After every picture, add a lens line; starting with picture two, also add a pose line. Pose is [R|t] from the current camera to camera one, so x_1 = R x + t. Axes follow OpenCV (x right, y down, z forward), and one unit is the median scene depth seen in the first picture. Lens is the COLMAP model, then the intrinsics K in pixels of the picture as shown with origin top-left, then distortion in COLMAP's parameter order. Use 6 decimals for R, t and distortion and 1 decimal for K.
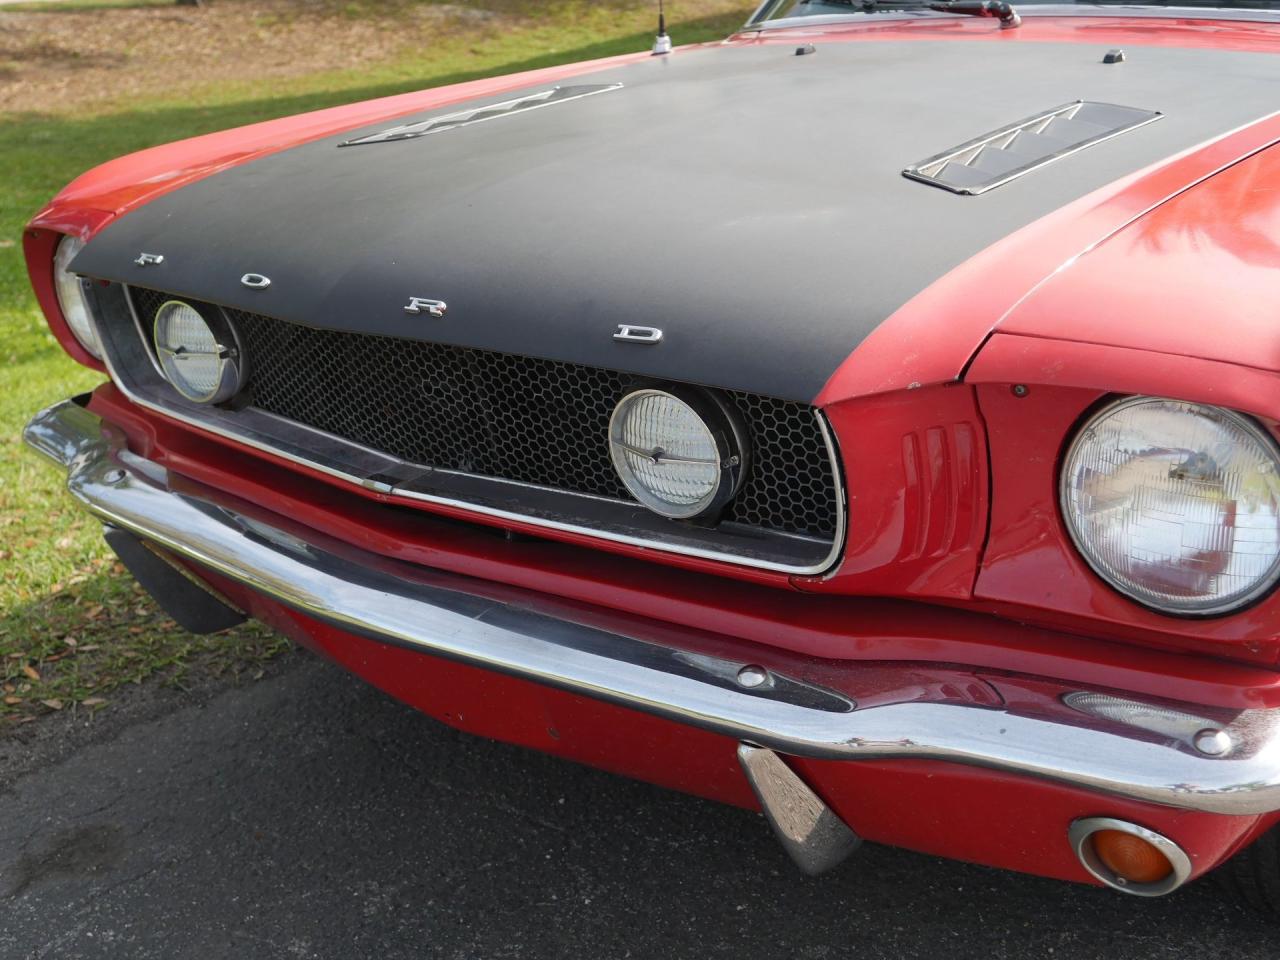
lens RADIAL K [[1559.2, 0, 642.3], [0, 1559.2, 440.6], [0, 0, 1]] dist [-0.009398, -0.026568]
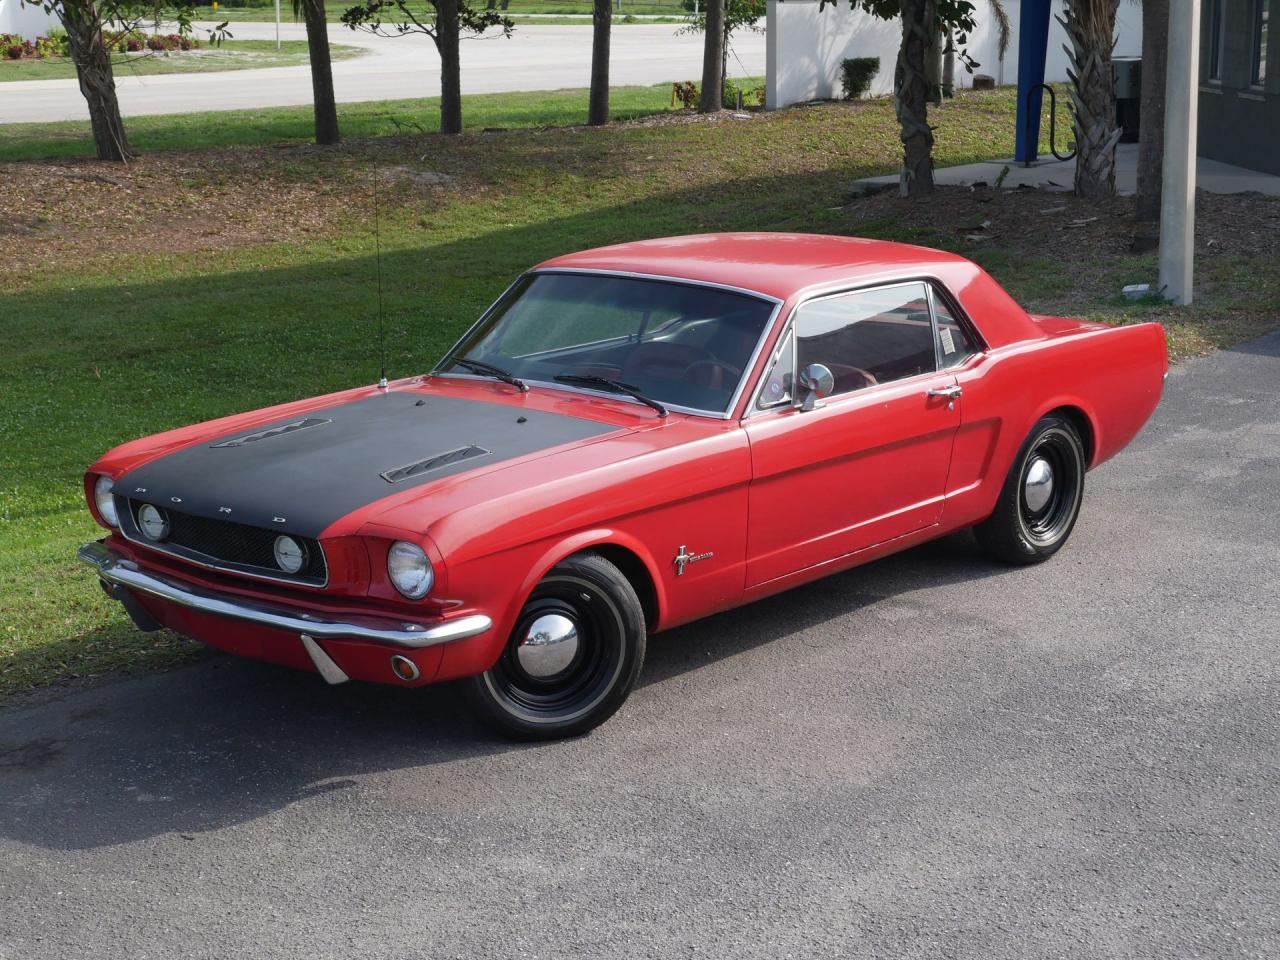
lens RADIAL K [[2243.1, 0, 640.0], [0, 2243.1, 480.0], [0, 0, 1]] dist [-0.022853, 0.228523]
pose [[0.998776, 0.037189, -0.032599, 0.075571], [-0.040250, 0.994285, -0.098882, 0.024262], [0.028735, 0.100073, 0.994565, -0.315207]]
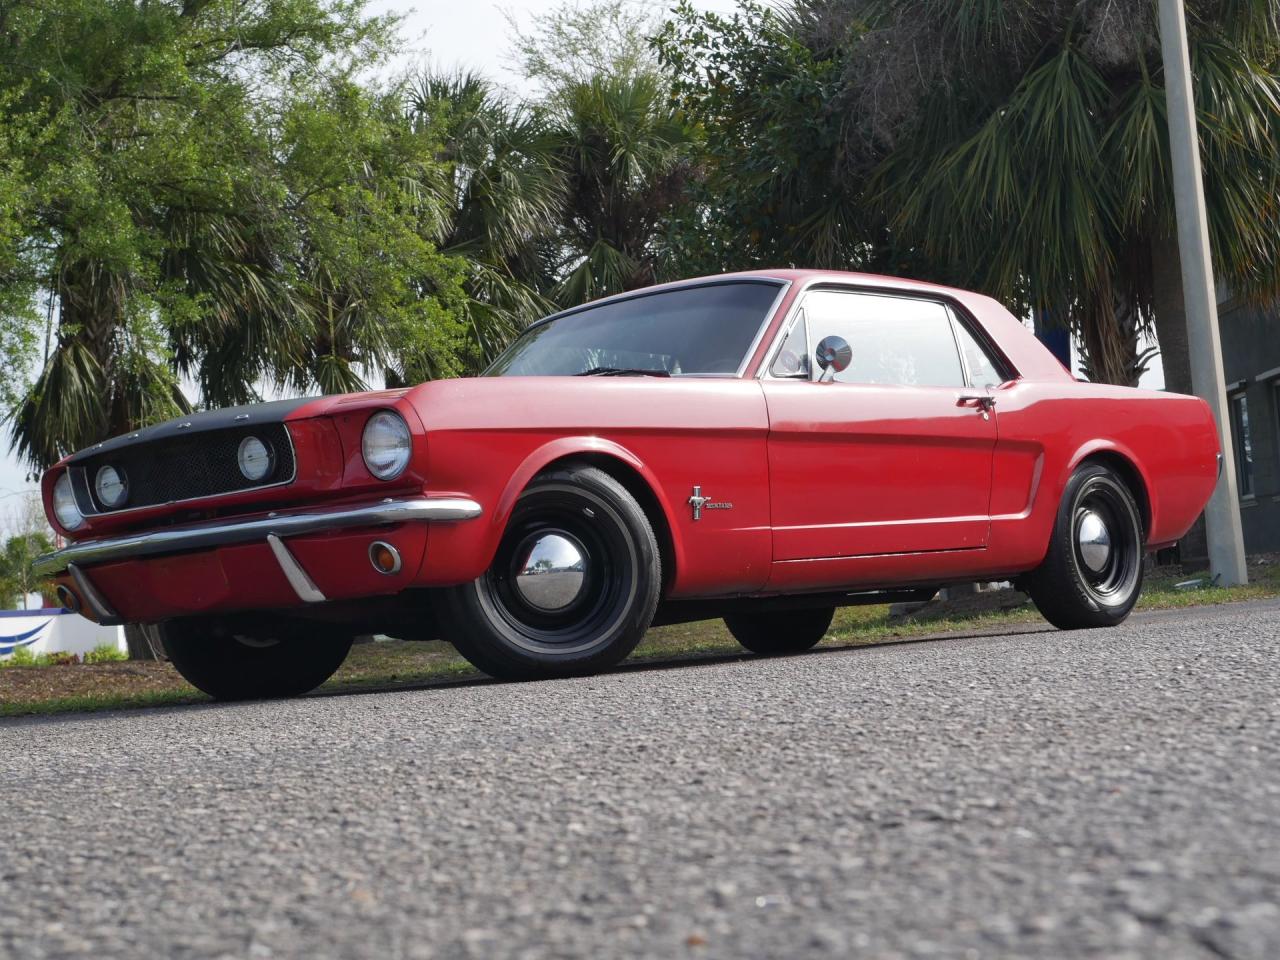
lens RADIAL K [[2243.1, 0, 640.0], [0, 2243.1, 480.0], [0, 0, 1]] dist [-0.022853, 0.228523]
pose [[0.997463, -0.044032, -0.055927, 0.082120], [0.019610, 0.925291, -0.378750, 0.139662], [0.068426, 0.376693, 0.923808, -0.245255]]
